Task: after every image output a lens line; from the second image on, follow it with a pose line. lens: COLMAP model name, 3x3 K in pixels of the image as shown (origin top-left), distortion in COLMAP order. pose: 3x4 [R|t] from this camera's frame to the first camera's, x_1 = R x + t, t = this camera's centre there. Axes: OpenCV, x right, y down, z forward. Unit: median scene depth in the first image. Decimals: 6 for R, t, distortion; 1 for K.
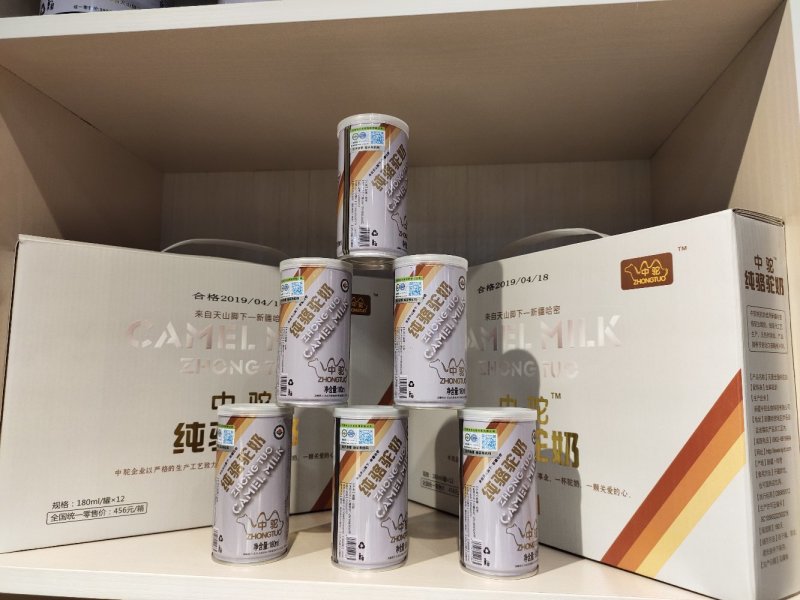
lens RADIAL K [[570.3, 0, 400.0], [0, 570.3, 300.0], [0, 0, 1]] dist [0.020448, -0.025554]
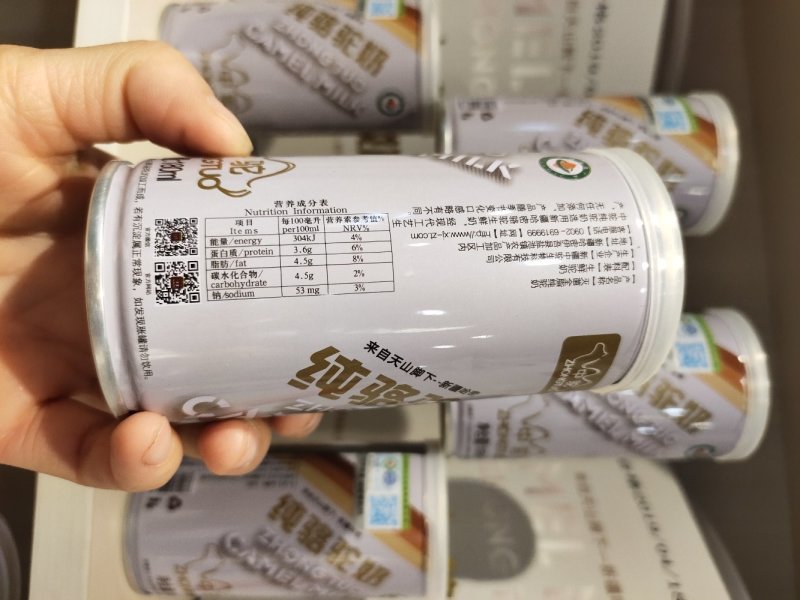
lens RADIAL K [[570.3, 0, 400.0], [0, 570.3, 300.0], [0, 0, 1]] dist [0.020448, -0.025554]
pose [[0.017944, 0.998413, -0.053384, 0.001960], [-0.987421, 0.026084, 0.155944, 0.146519], [0.157089, 0.049915, 0.986322, 0.487242]]
